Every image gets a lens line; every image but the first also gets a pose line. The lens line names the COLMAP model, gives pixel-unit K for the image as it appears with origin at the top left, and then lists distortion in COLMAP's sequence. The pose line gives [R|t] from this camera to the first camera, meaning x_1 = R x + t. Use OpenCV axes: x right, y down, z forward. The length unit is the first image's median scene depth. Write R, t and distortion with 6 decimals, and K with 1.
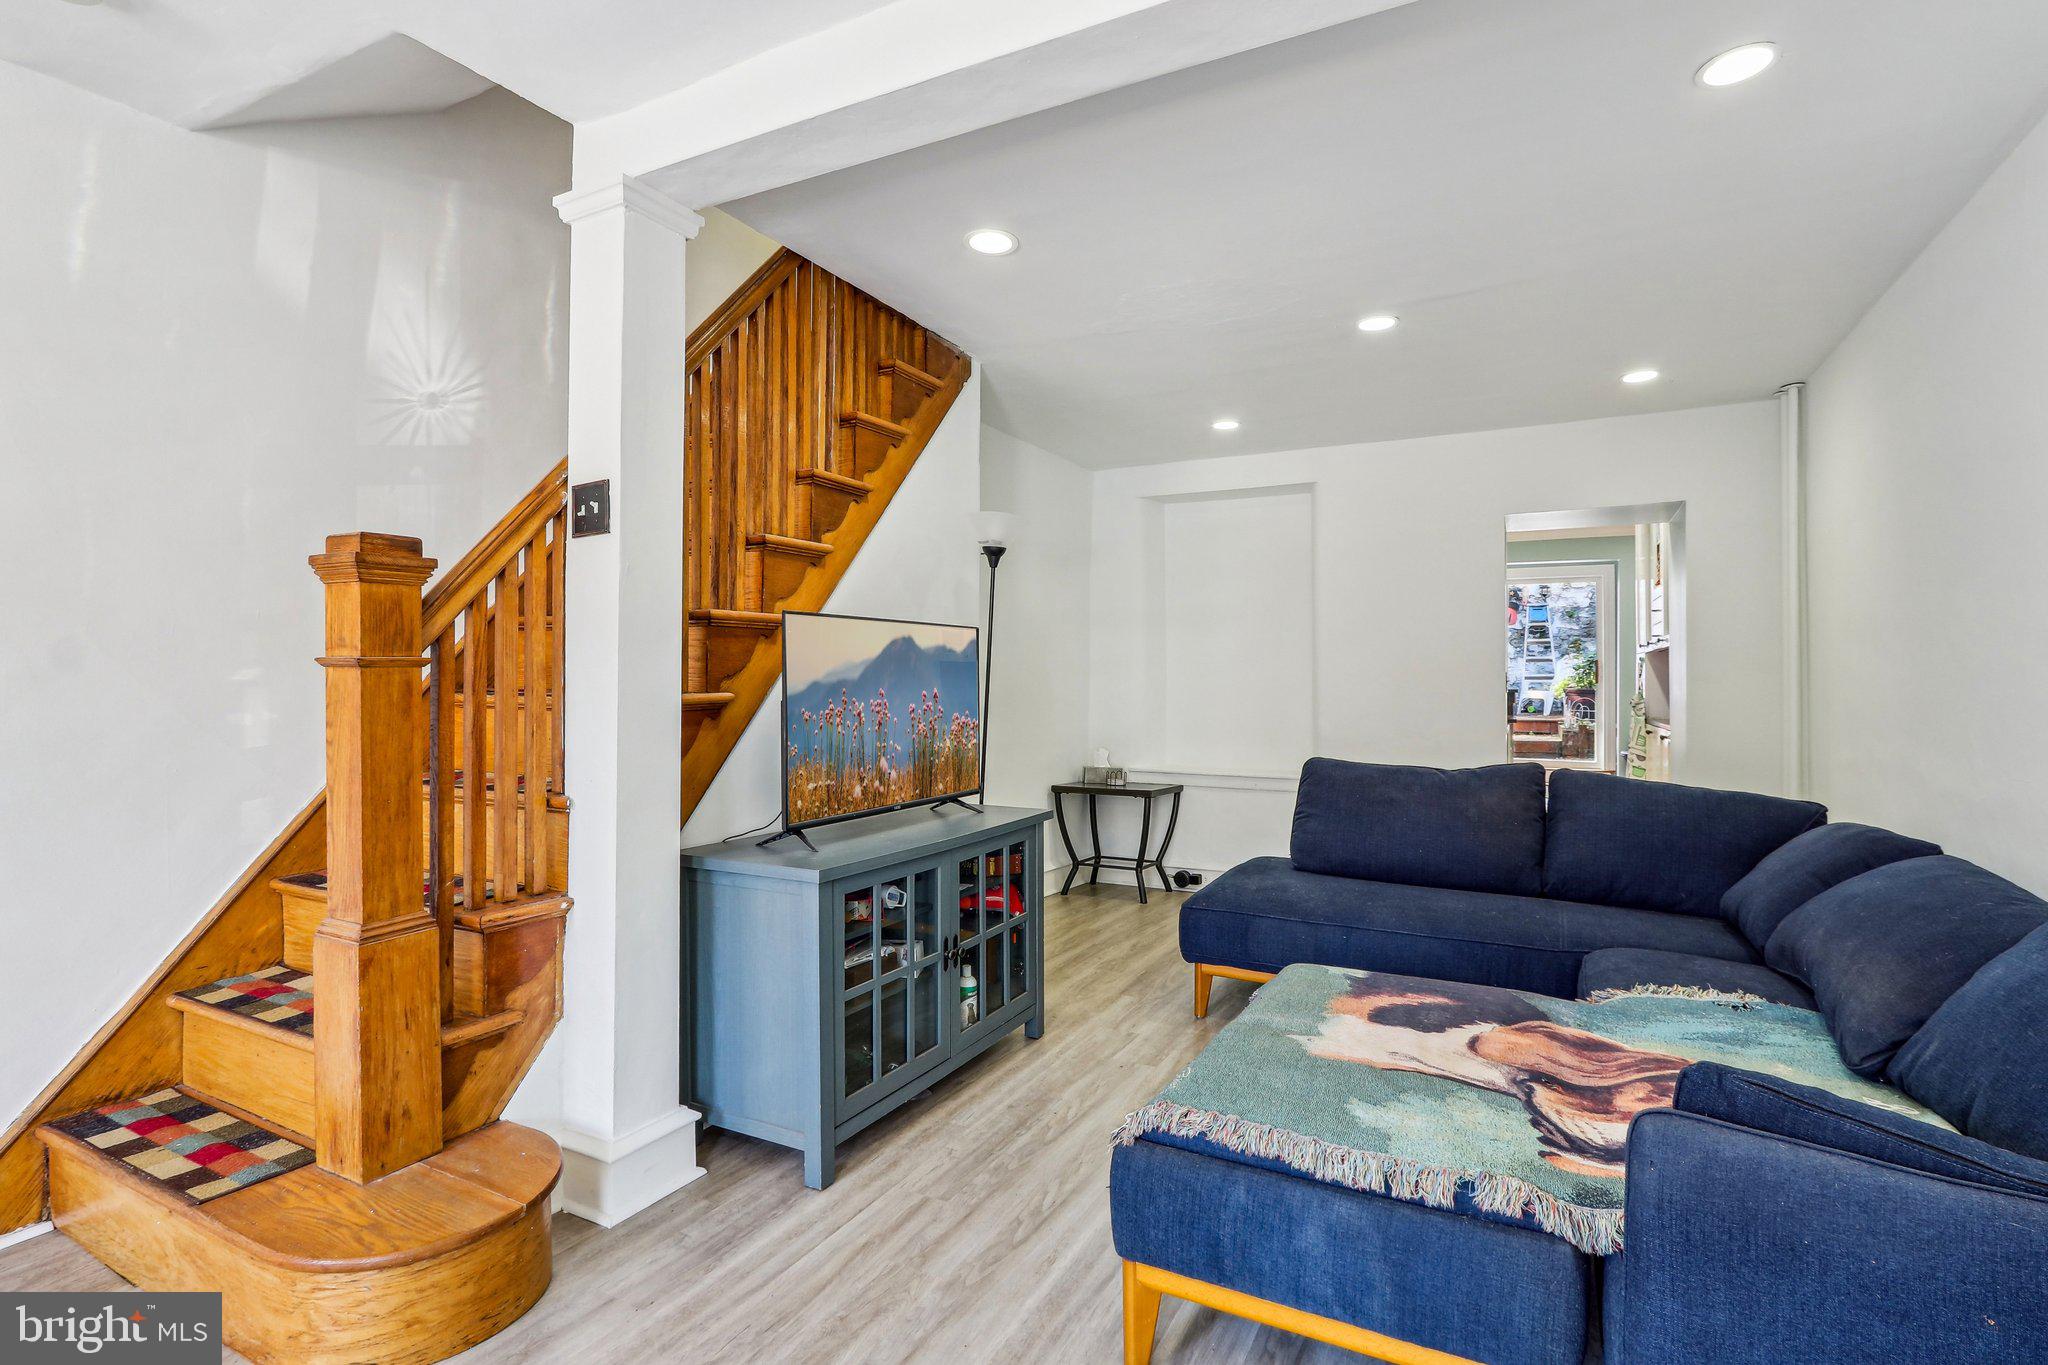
lens RADIAL K [[966.4, 0, 1024.0], [0, 966.4, 682.5], [0, 0, 1]] dist [-0.024943, 0.000371]
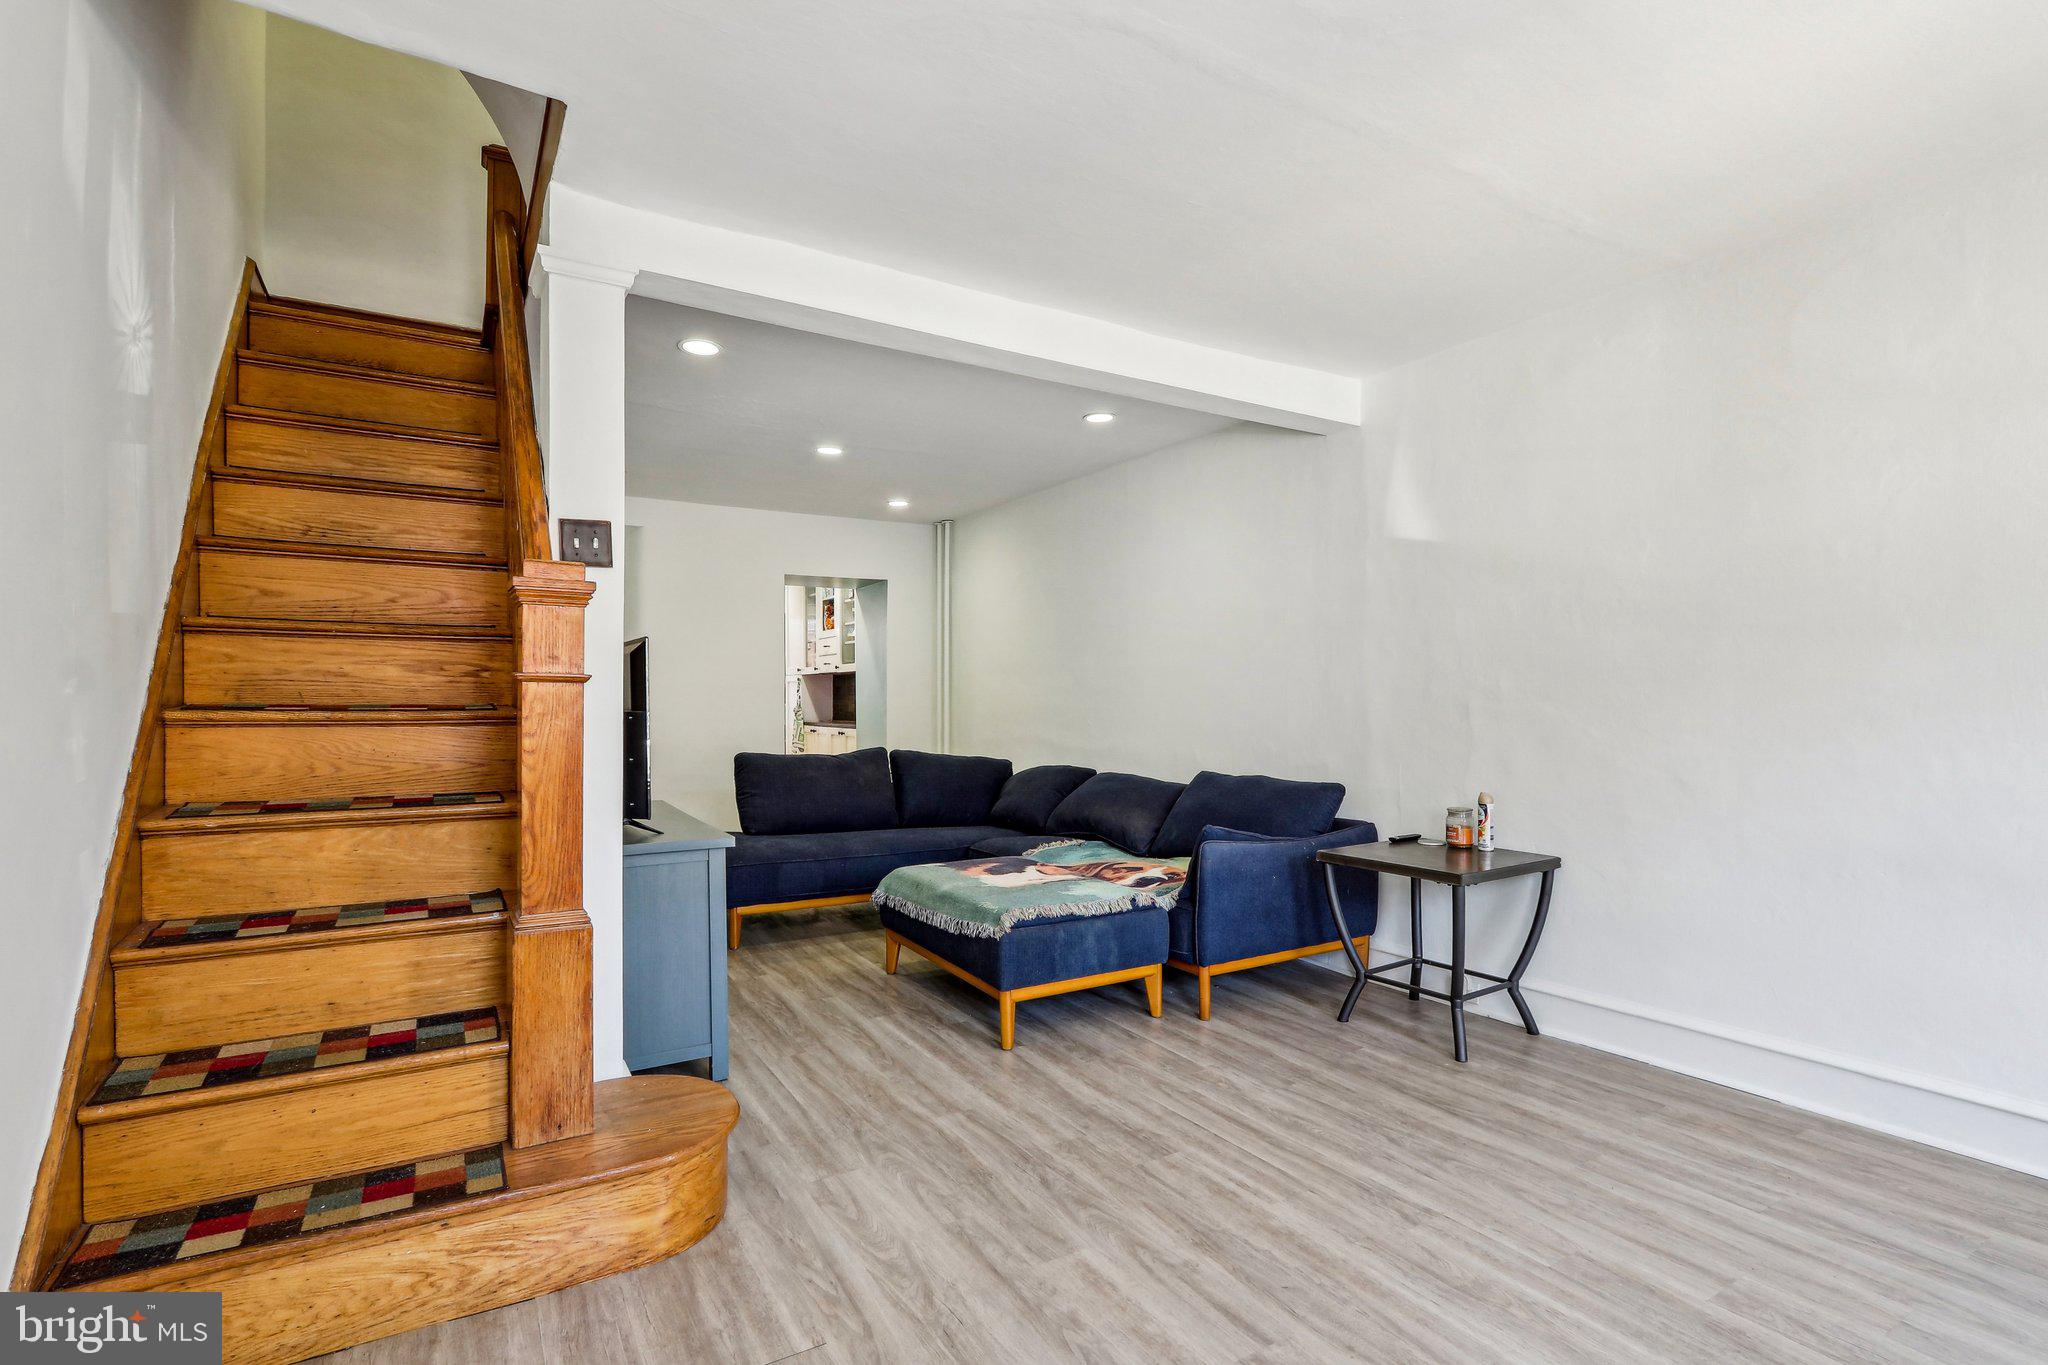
lens RADIAL K [[963.8, 0, 1020.0], [0, 963.8, 700.5], [0, 0, 1]] dist [-0.015932, 0.000812]
pose [[0.523895, -0.001144, 0.851782, -1.262309], [-0.006915, 0.999960, 0.005596, -0.004508], [-0.851755, -0.008822, 0.523867, -0.043089]]
